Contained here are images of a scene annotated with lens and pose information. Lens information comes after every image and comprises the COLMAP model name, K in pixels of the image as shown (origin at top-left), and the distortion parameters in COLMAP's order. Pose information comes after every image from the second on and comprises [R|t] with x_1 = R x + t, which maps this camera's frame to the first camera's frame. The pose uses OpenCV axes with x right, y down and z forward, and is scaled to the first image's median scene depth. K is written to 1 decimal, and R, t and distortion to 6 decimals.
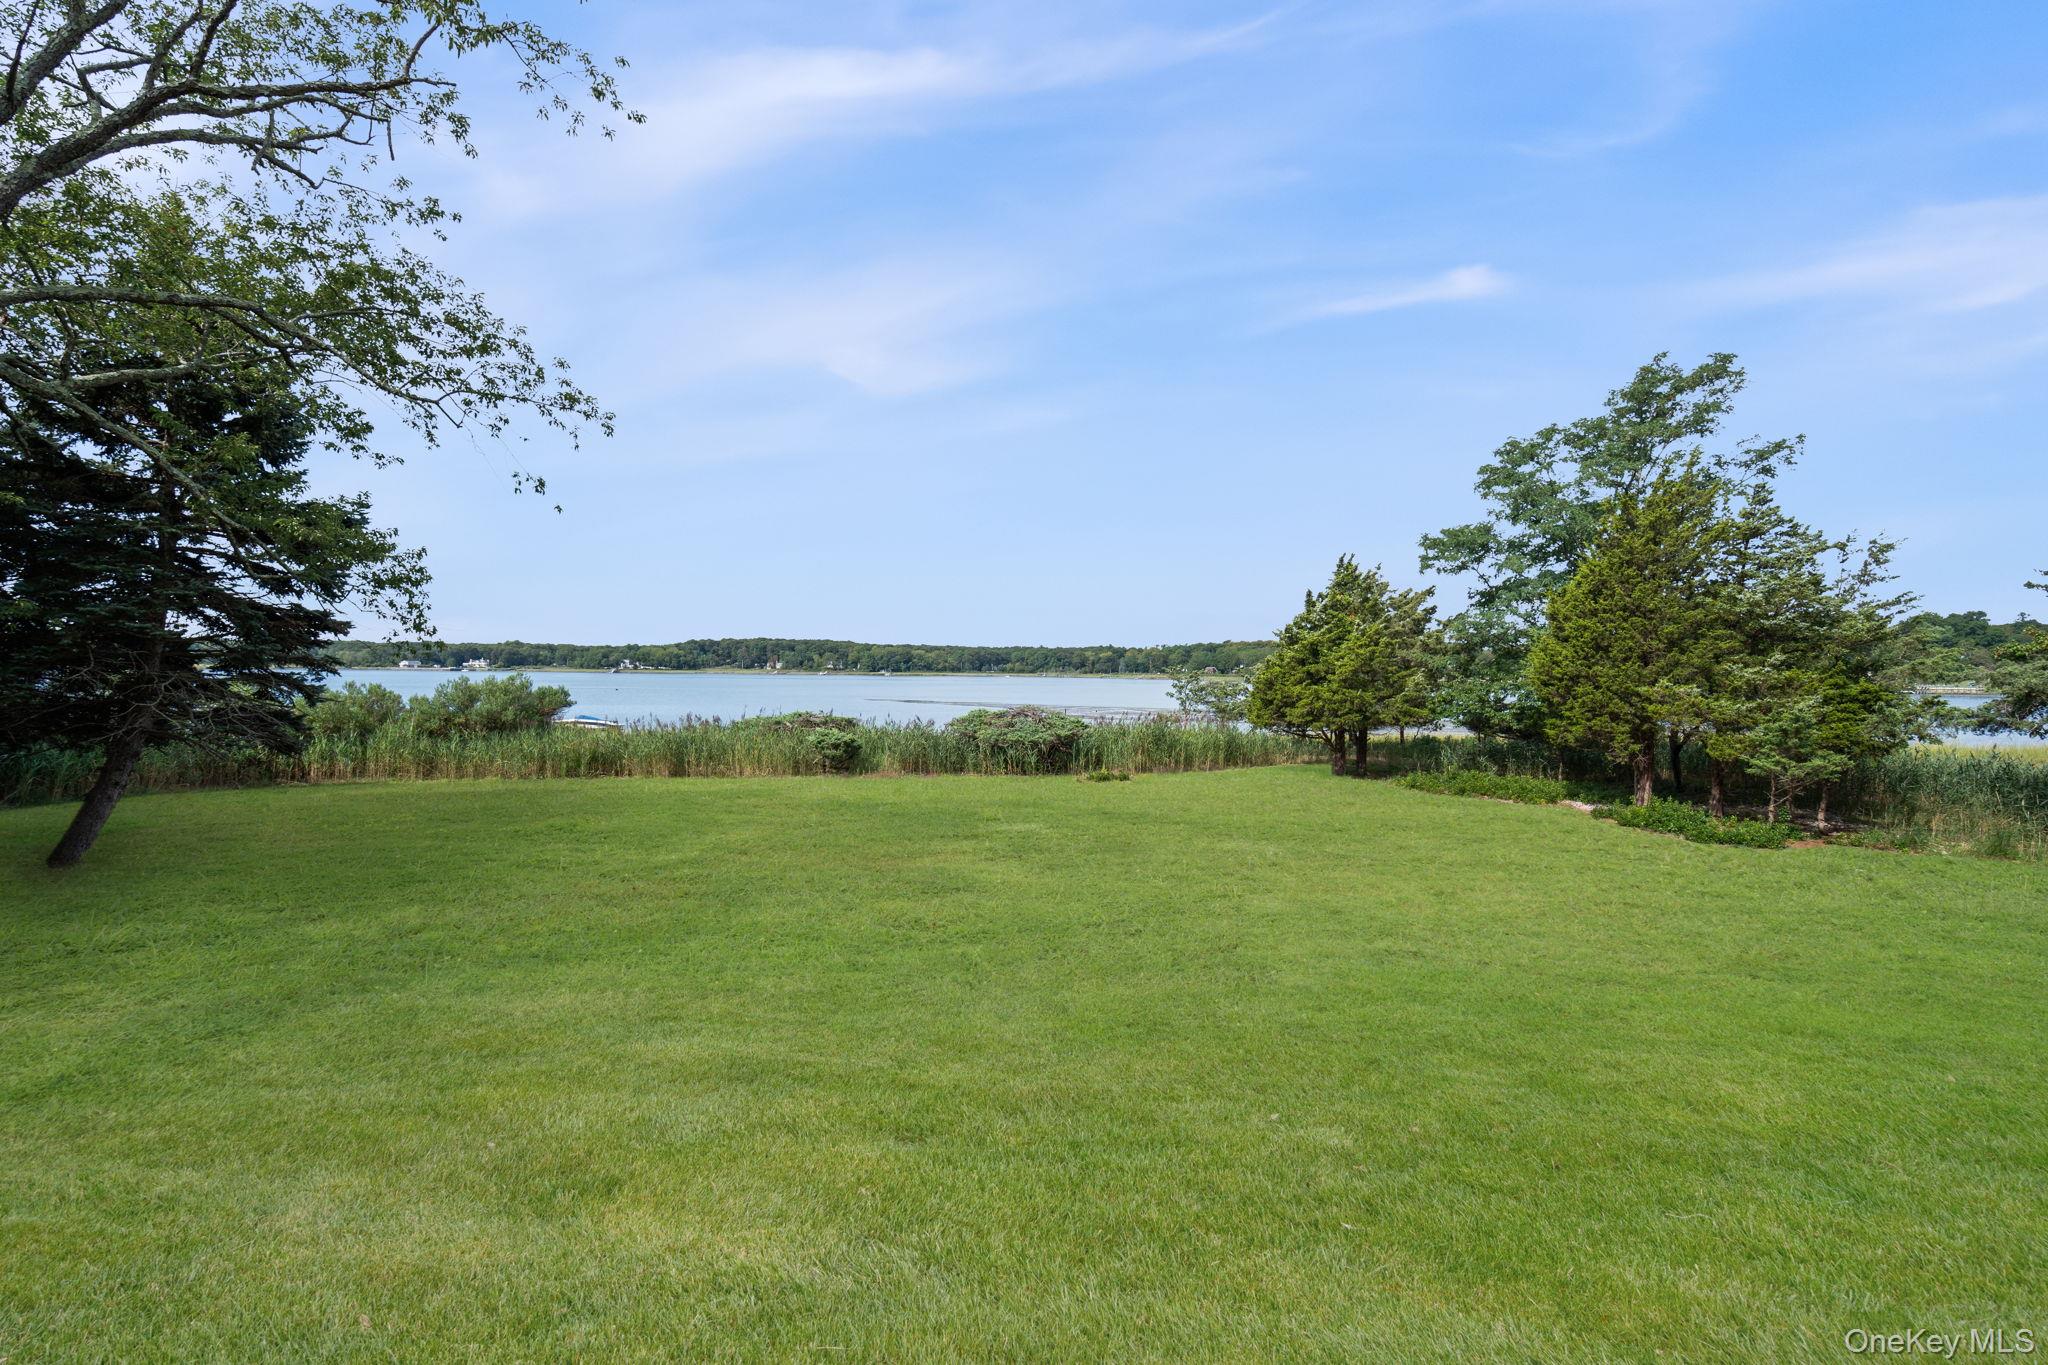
lens RADIAL K [[947.1, 0, 1004.7], [0, 947.1, 662.1], [0, 0, 1]] dist [0.000342, 0.000707]
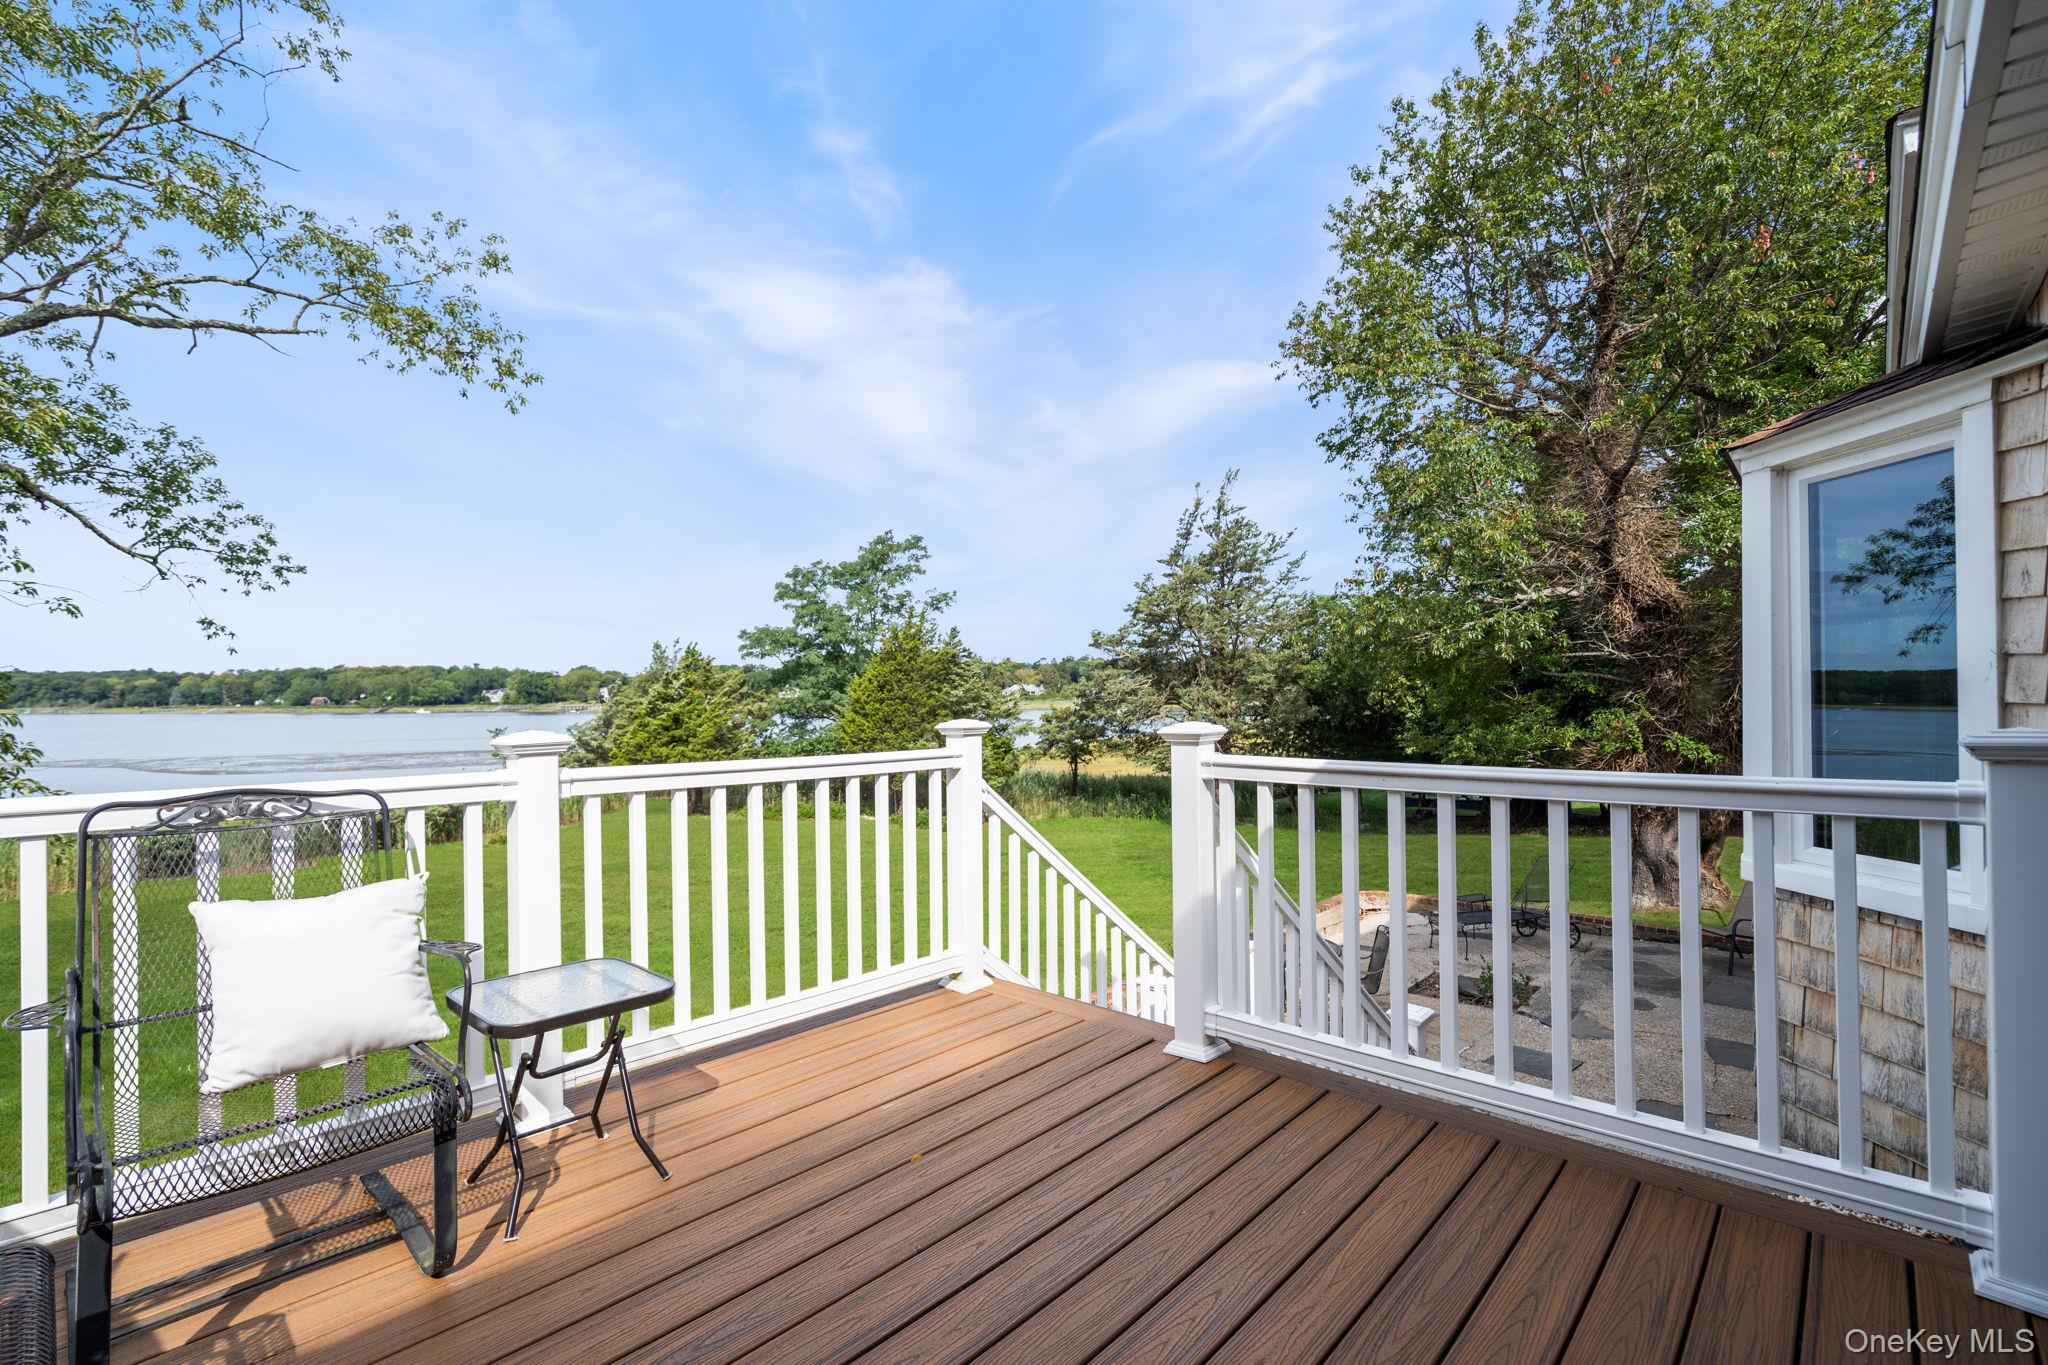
lens RADIAL K [[920.0, 0, 986.8], [0, 920.0, 671.0], [0, 0, 1]] dist [-0.004727, 0.000900]
pose [[0.661870, 0.005954, 0.749595, -0.341489], [0.008064, 0.999854, -0.015062, -0.057706], [-0.749575, 0.016014, 0.661726, -0.144355]]
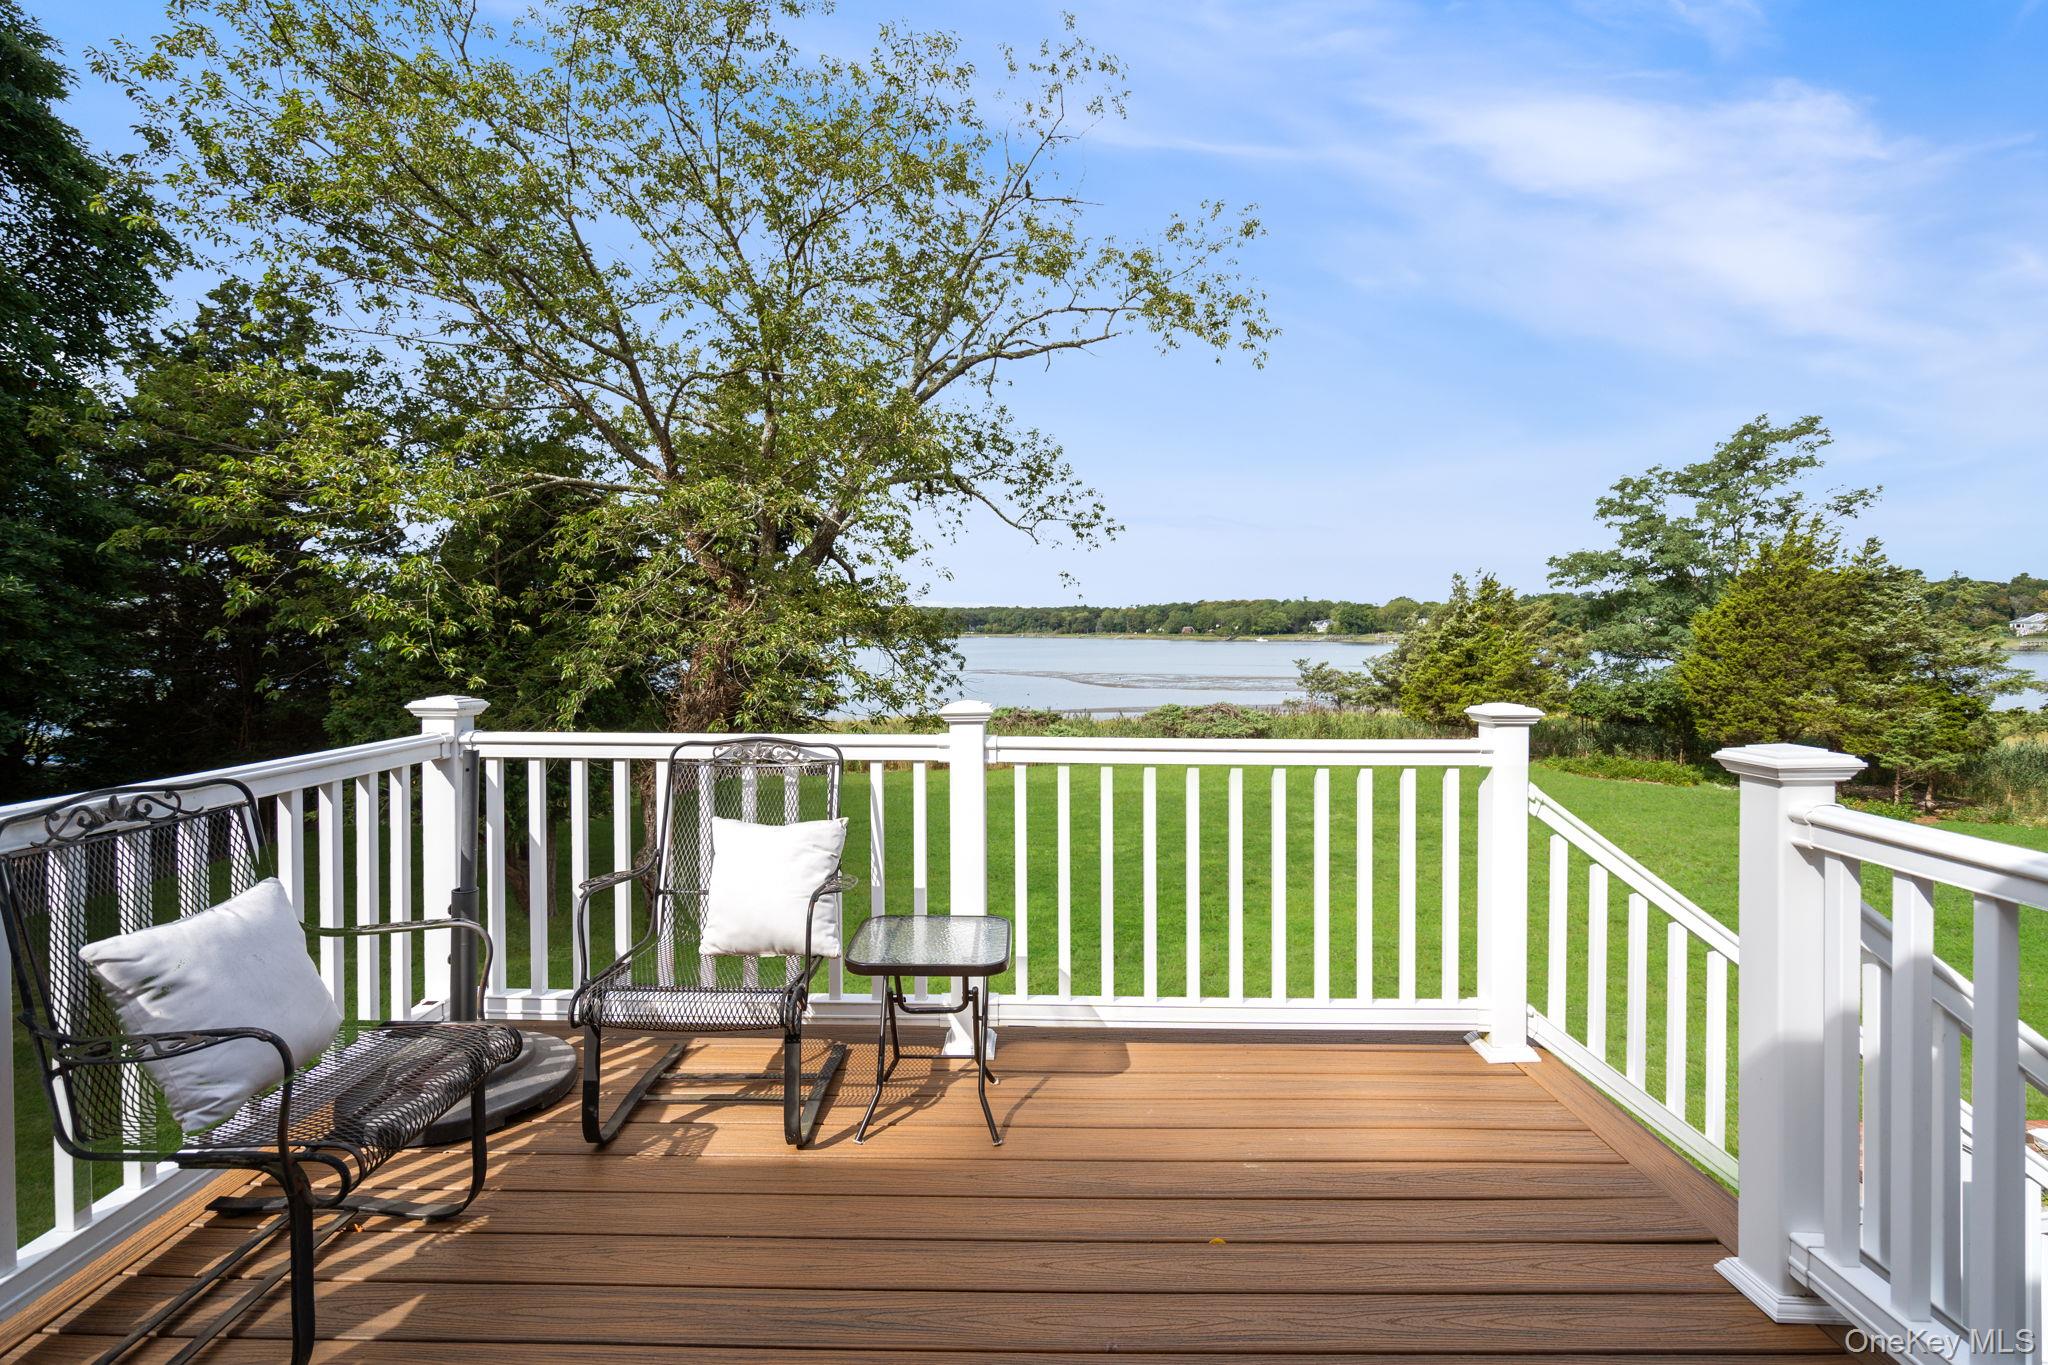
lens RADIAL K [[920.0, 0, 1016.2], [0, 920.0, 637.8], [0, 0, 1]] dist [-0.004727, 0.000900]
pose [[0.999373, -0.010886, 0.033699, -0.299891], [0.010337, 0.999811, 0.016435, -0.062167], [-0.033872, -0.016077, 0.999297, -0.152304]]
